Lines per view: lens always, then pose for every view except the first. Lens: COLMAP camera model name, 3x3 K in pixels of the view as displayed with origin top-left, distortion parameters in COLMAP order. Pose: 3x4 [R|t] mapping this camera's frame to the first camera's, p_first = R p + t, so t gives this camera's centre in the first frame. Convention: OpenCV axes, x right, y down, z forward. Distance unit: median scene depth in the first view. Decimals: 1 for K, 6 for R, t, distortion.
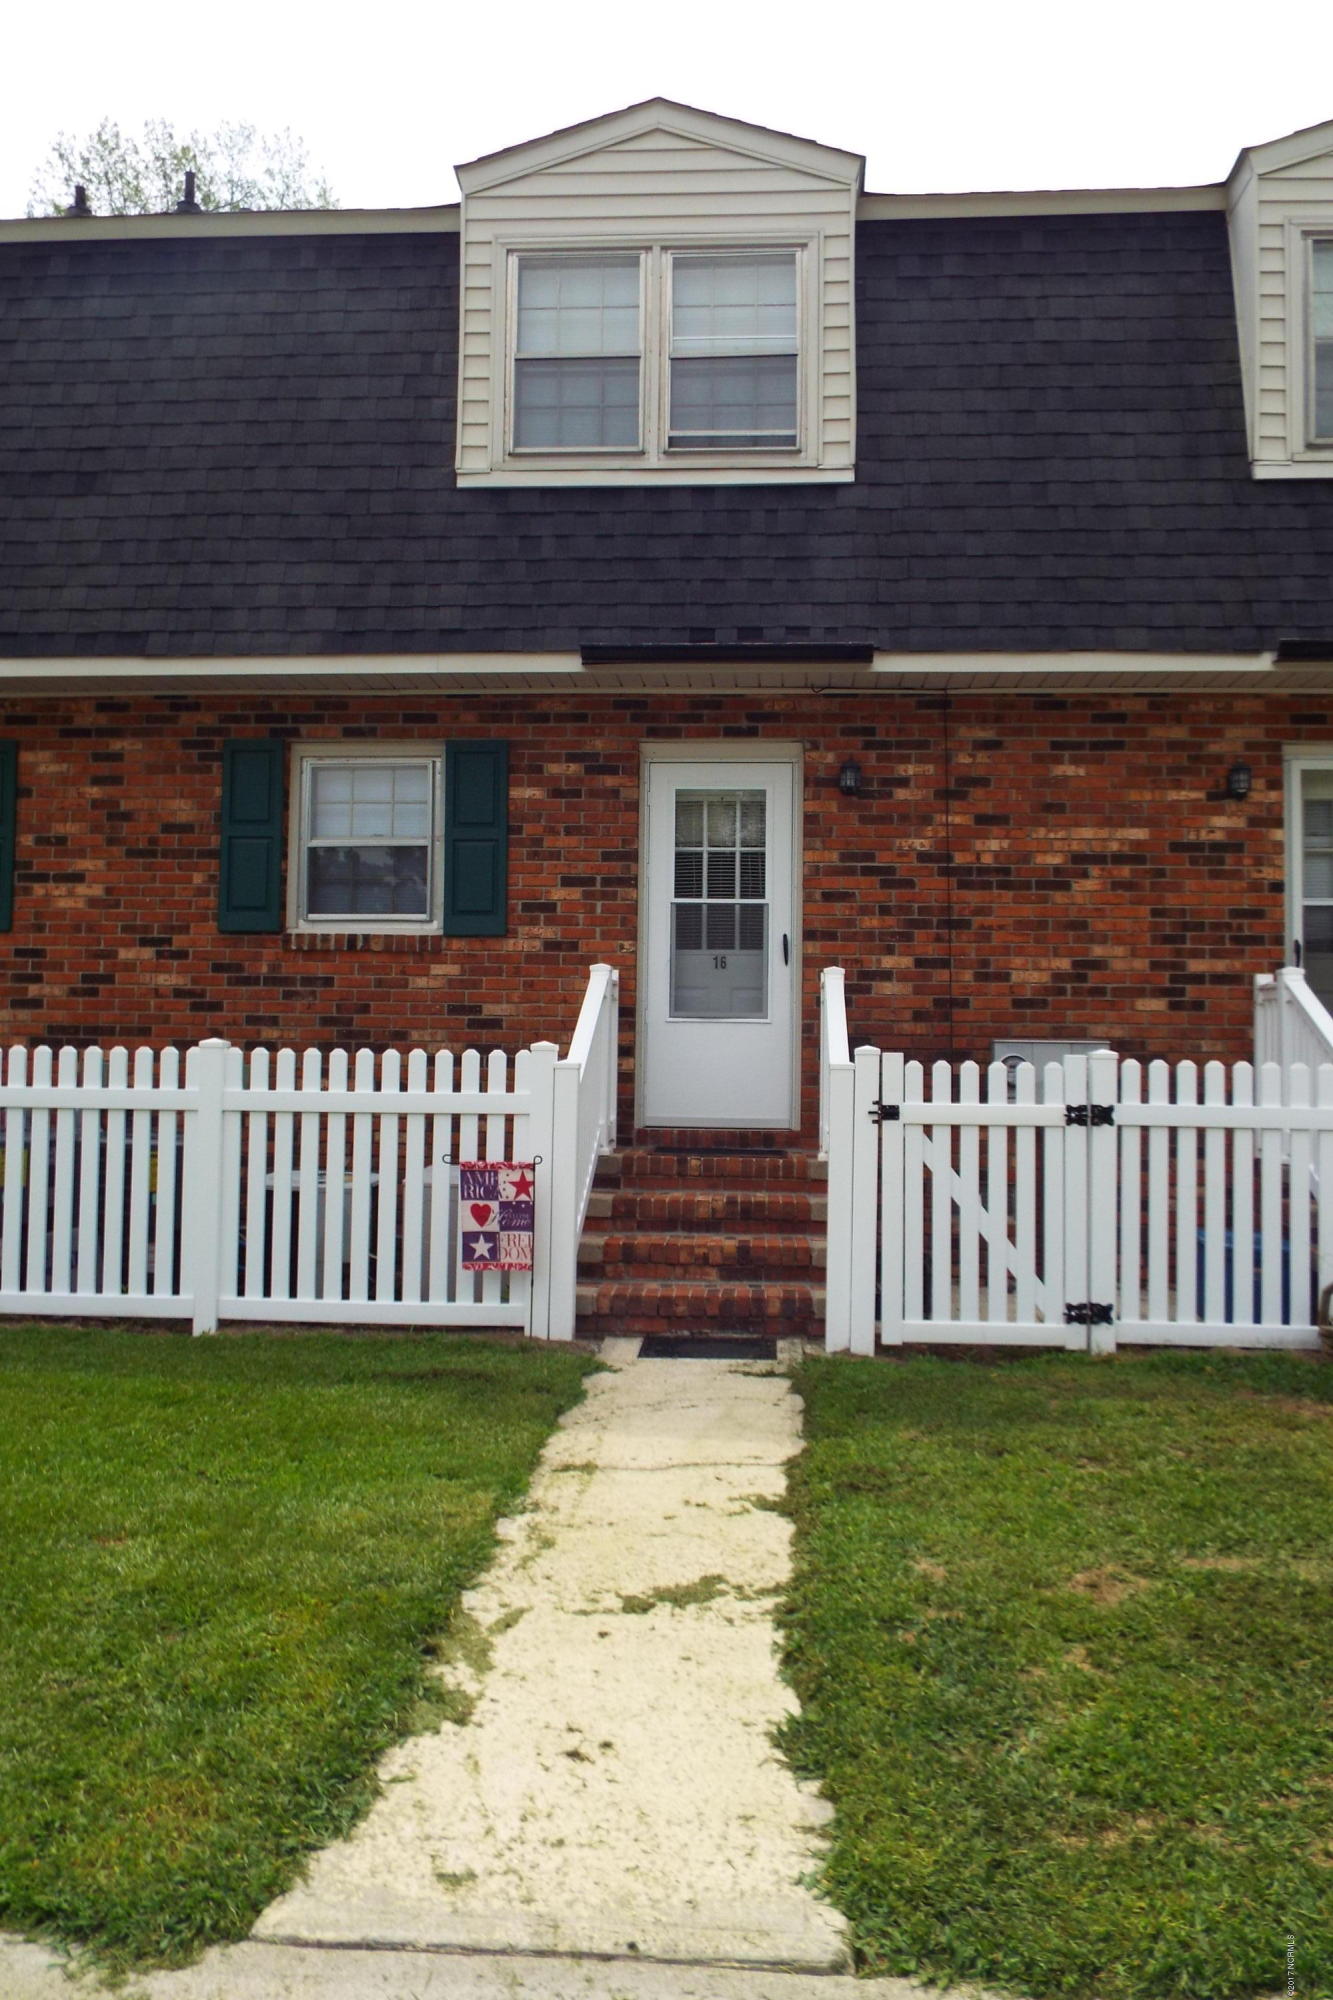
lens RADIAL K [[1415.9, 0, 666.5], [0, 1415.9, 972.0], [0, 0, 1]] dist [-0.012861, 0.030059]
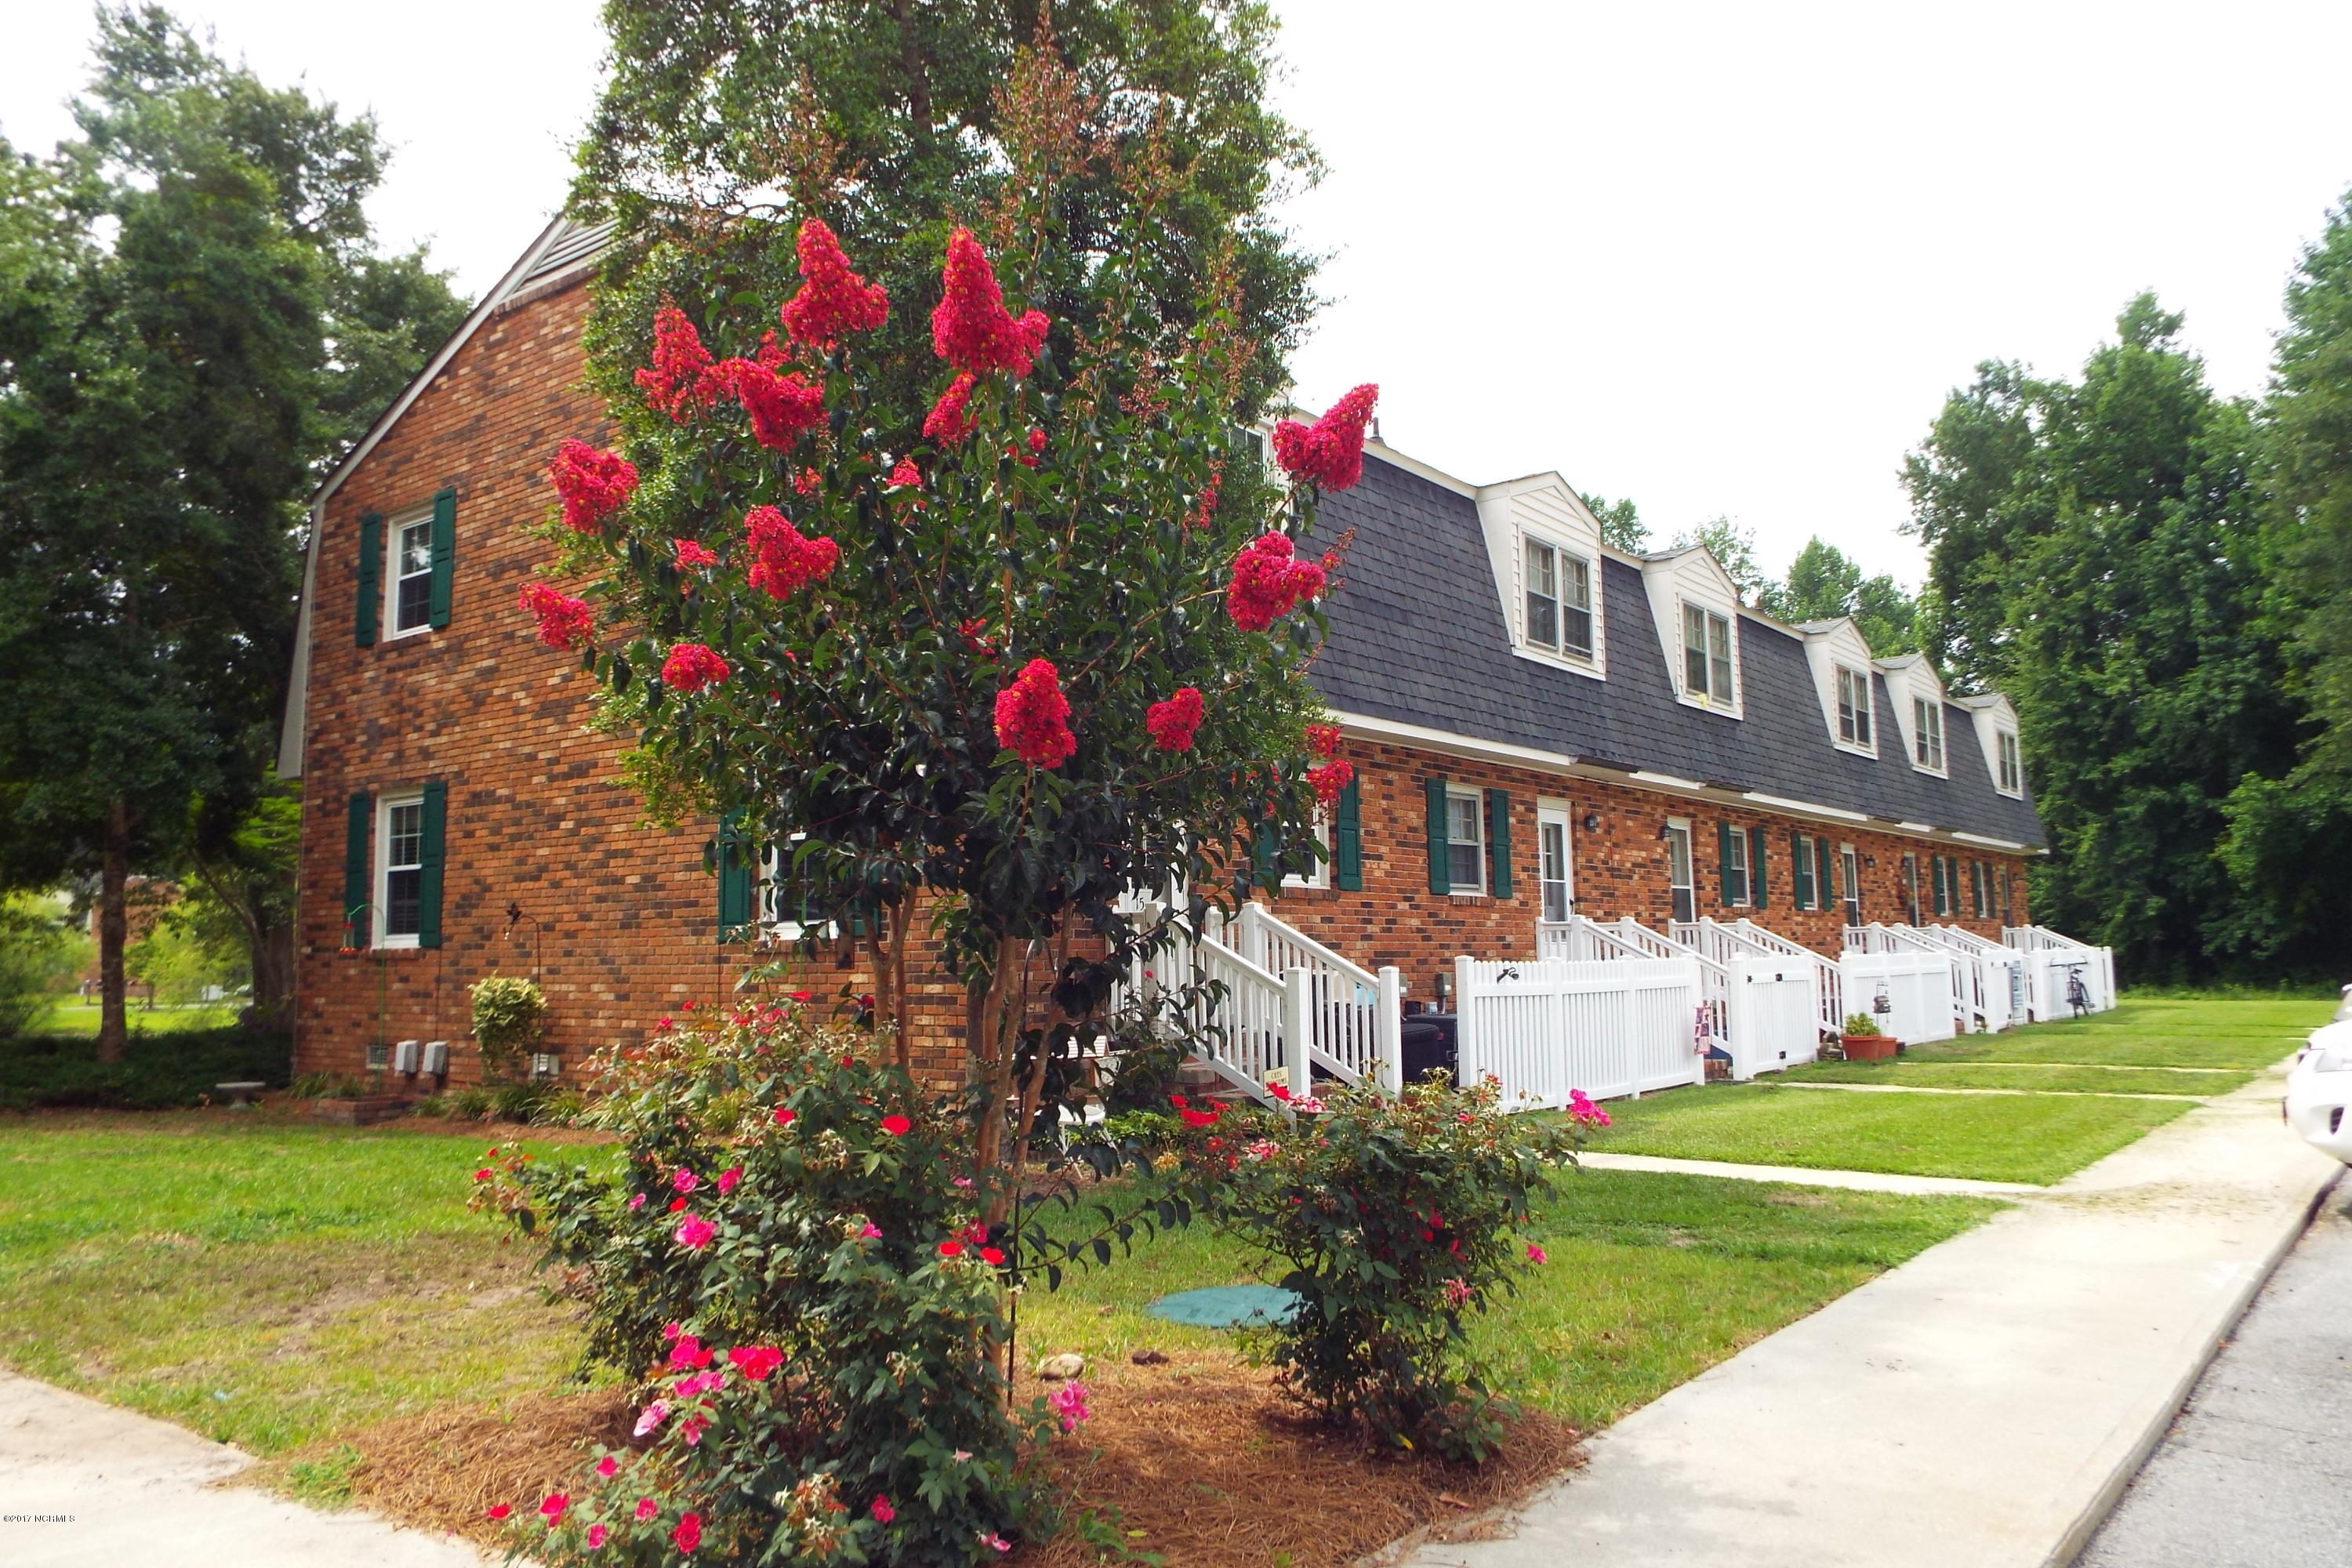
lens RADIAL K [[1665.1, 0, 1176.0], [0, 1665.1, 784.0], [0, 0, 1]] dist [-0.012861, 0.030059]
pose [[0.574577, 0.066495, 0.815745, -2.094271], [-0.022984, 0.997612, -0.065131, -0.022224], [-0.818128, 0.018674, 0.574733, 0.114756]]
